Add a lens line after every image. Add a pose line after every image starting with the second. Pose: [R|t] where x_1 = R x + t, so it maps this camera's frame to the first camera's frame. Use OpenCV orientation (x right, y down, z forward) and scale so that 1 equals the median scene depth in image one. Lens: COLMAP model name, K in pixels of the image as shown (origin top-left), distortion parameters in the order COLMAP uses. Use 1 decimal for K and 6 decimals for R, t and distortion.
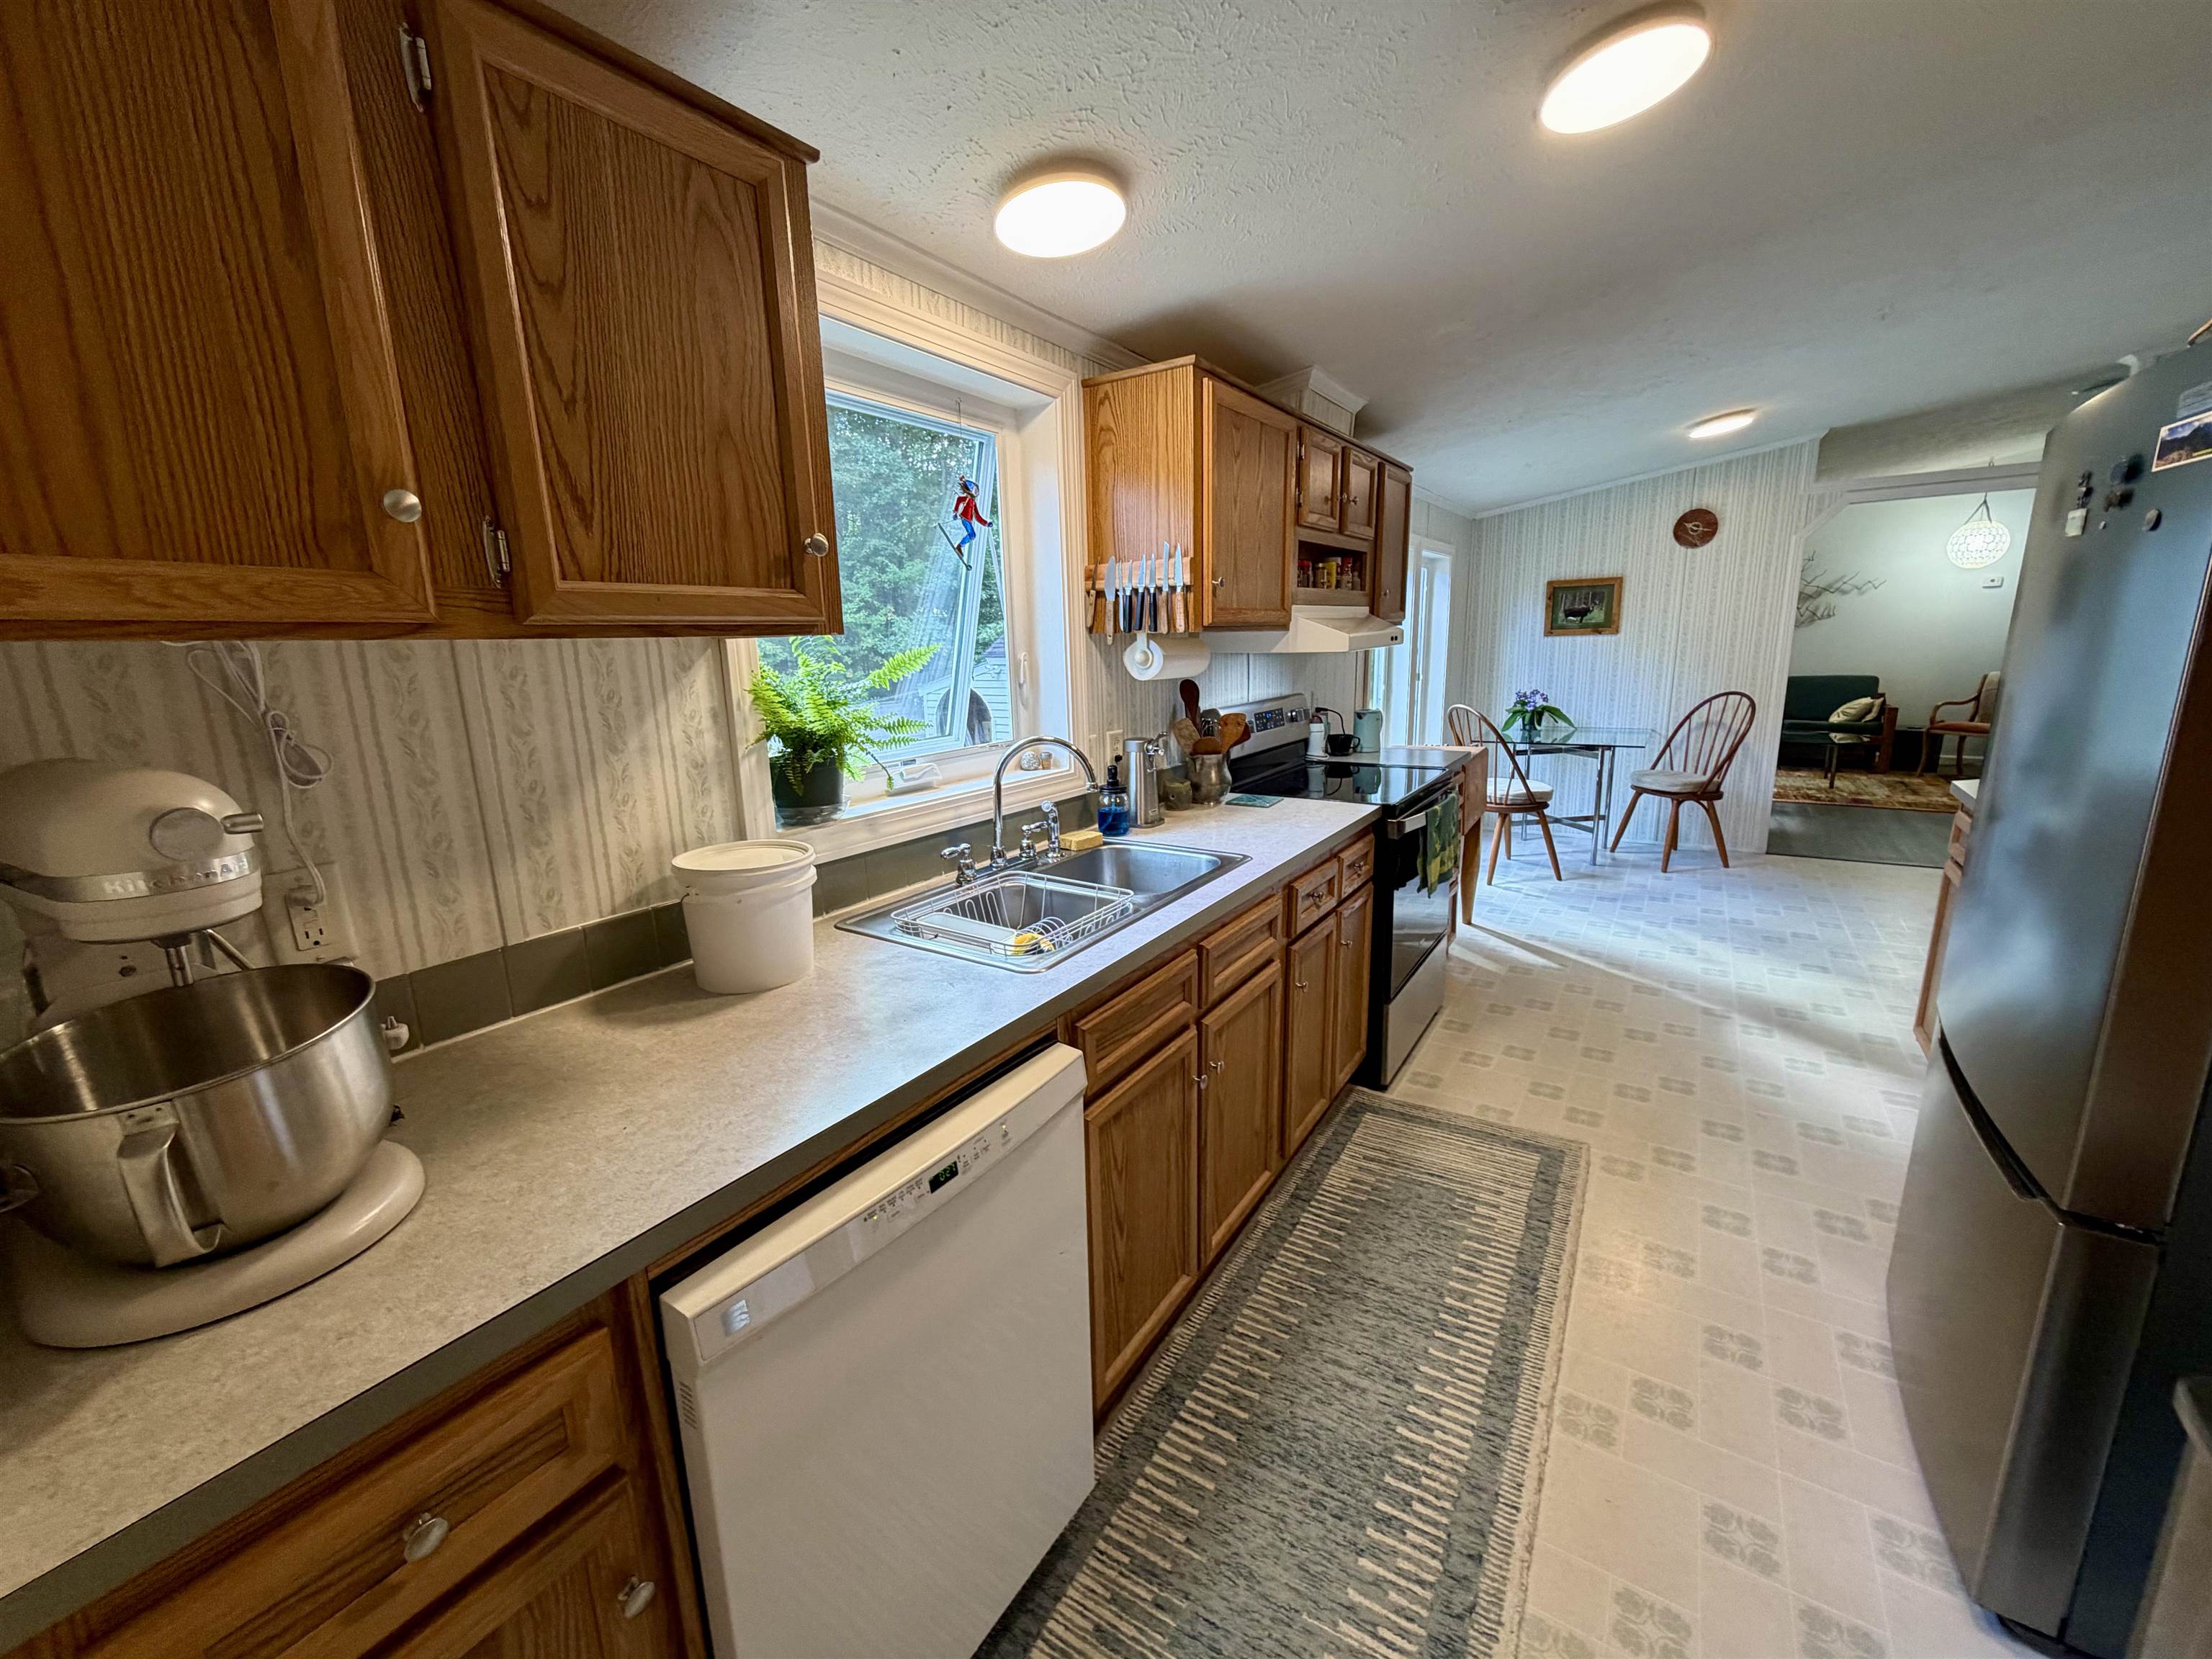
lens RADIAL K [[881.3, 0, 1109.2], [0, 881.3, 828.1], [0, 0, 1]] dist [0.000613, 0.000089]
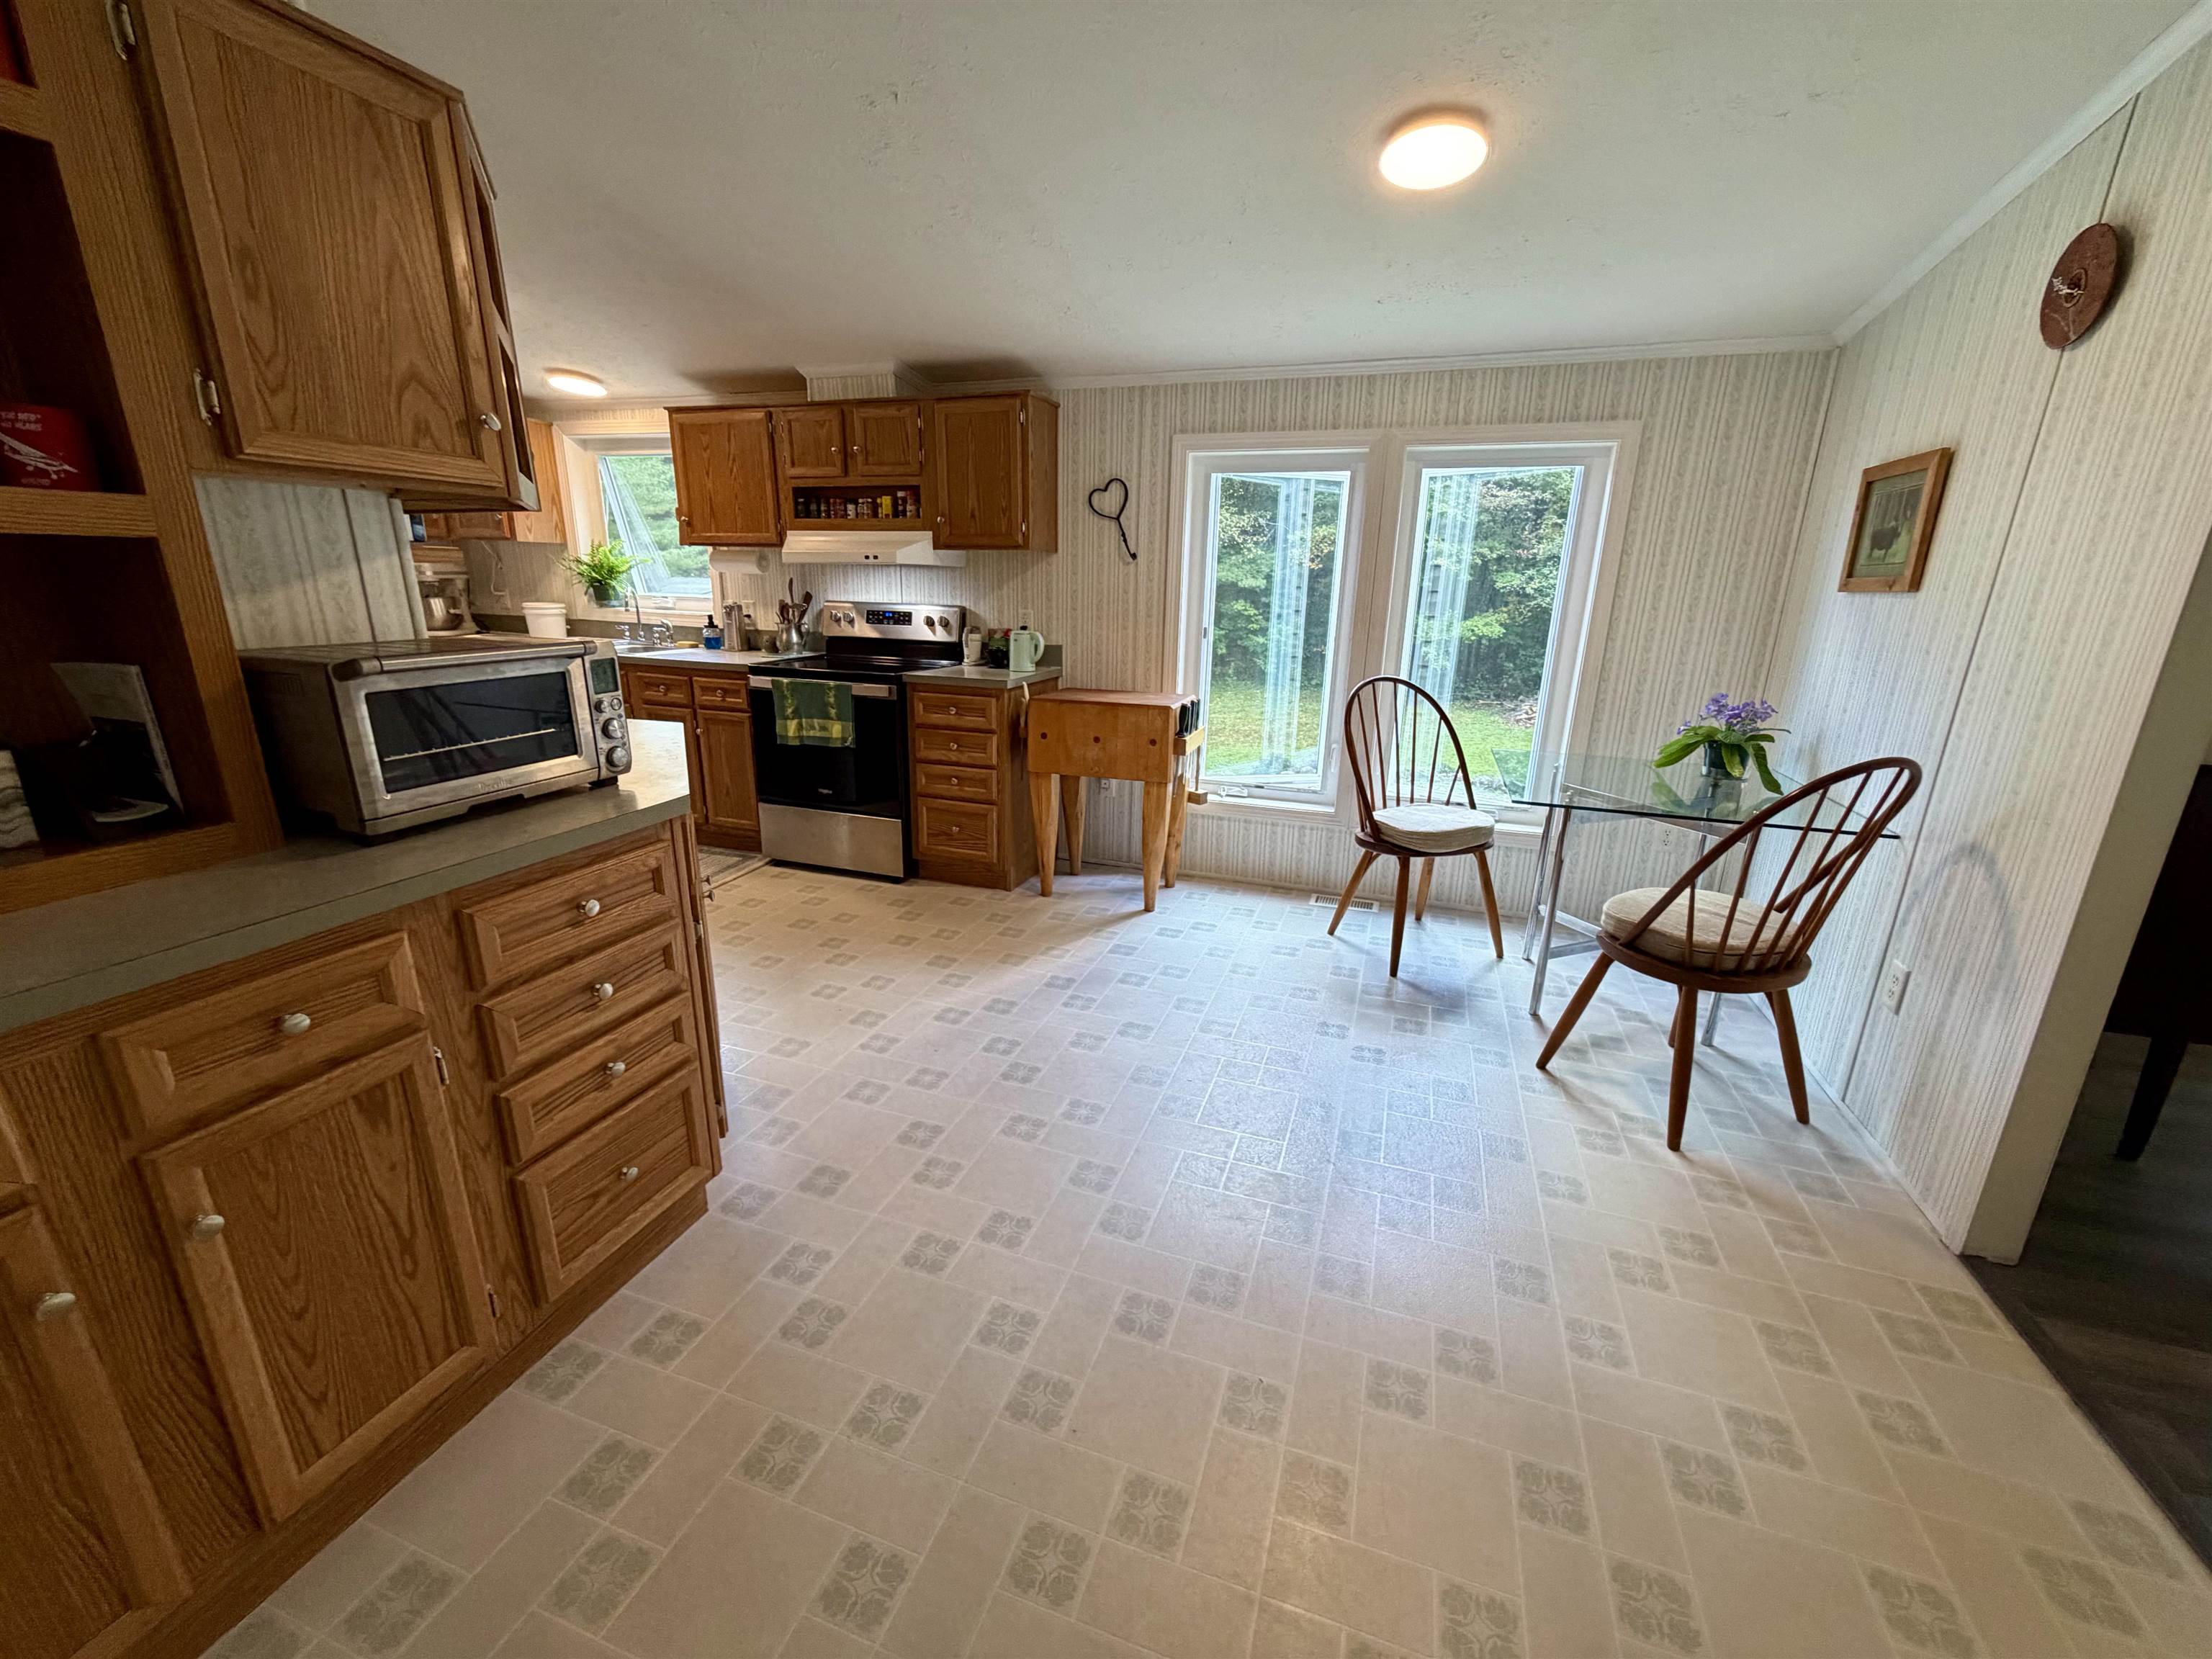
lens RADIAL K [[881.3, 0, 1109.2], [0, 881.3, 828.1], [0, 0, 1]] dist [0.000613, 0.000089]
pose [[0.239275, 0.301666, -0.922900, 2.105130], [-0.235760, 0.940116, 0.246169, -0.302883], [0.941894, 0.158681, 0.296067, 1.270621]]
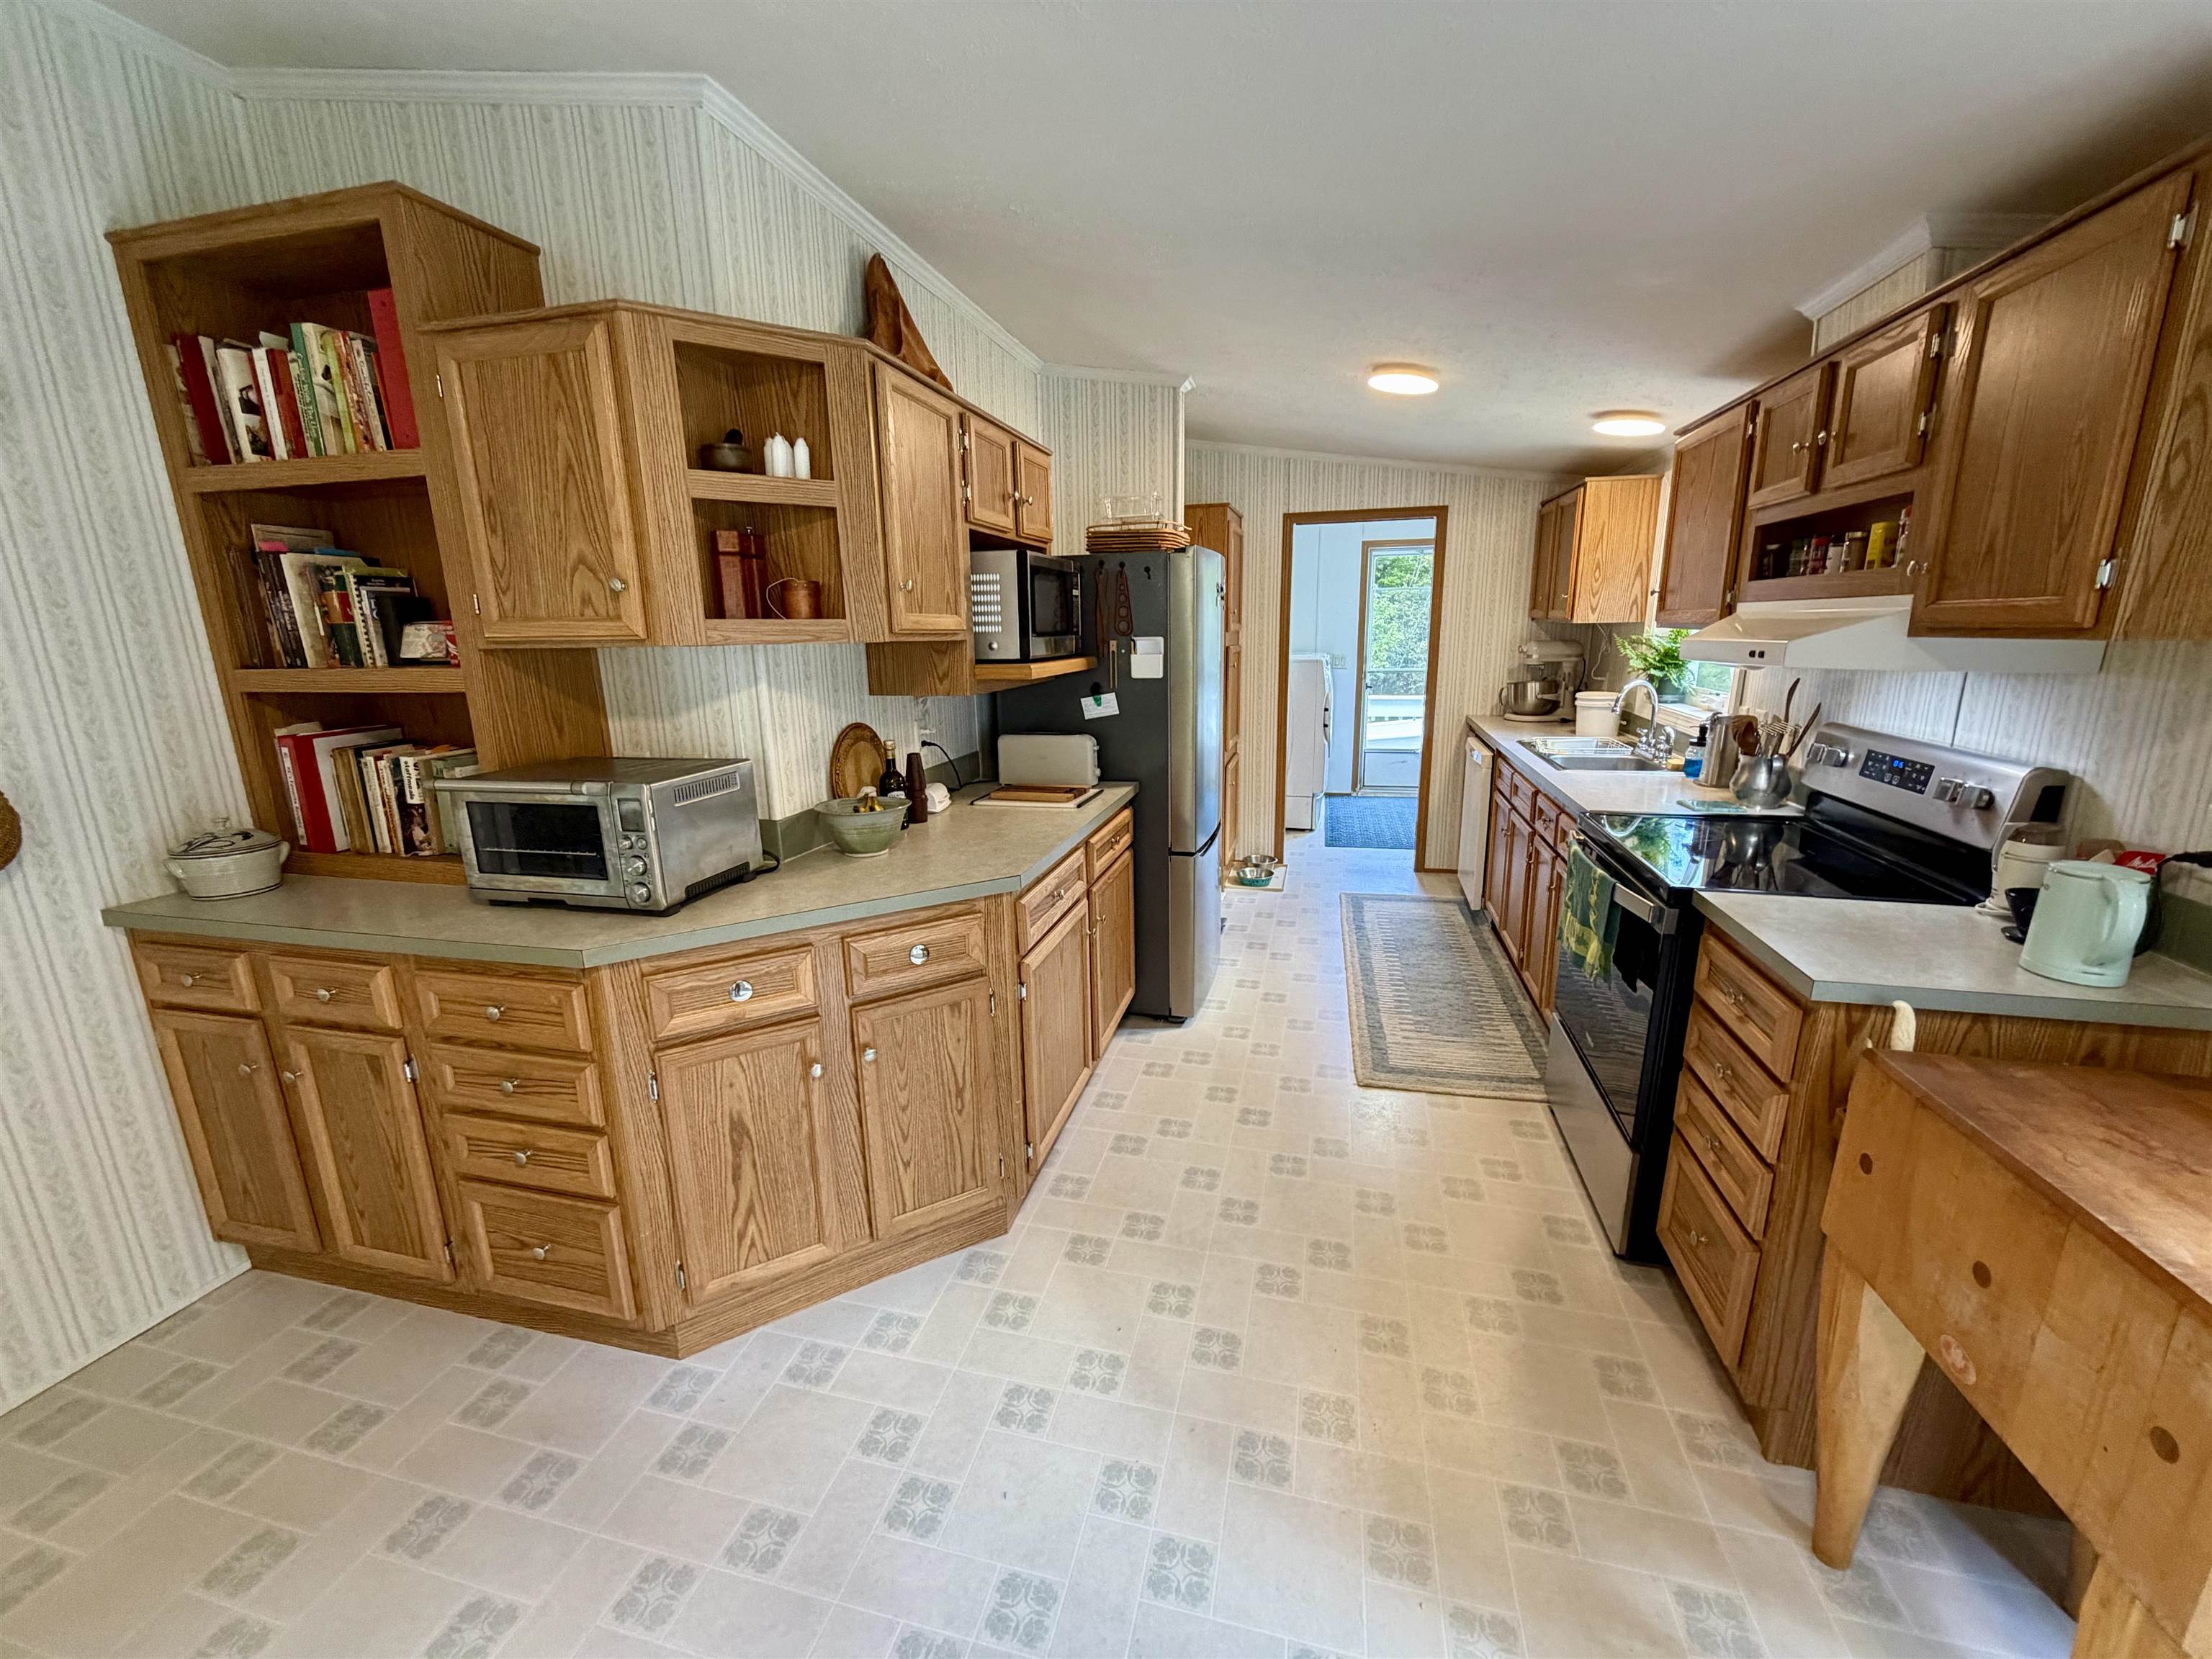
lens RADIAL K [[881.3, 0, 1109.2], [0, 881.3, 828.1], [0, 0, 1]] dist [0.000613, 0.000089]
pose [[-0.944700, 0.118795, -0.305663, 1.211127], [-0.025006, 0.903272, 0.428339, -0.452594], [0.326982, 0.412295, -0.850350, 1.805095]]
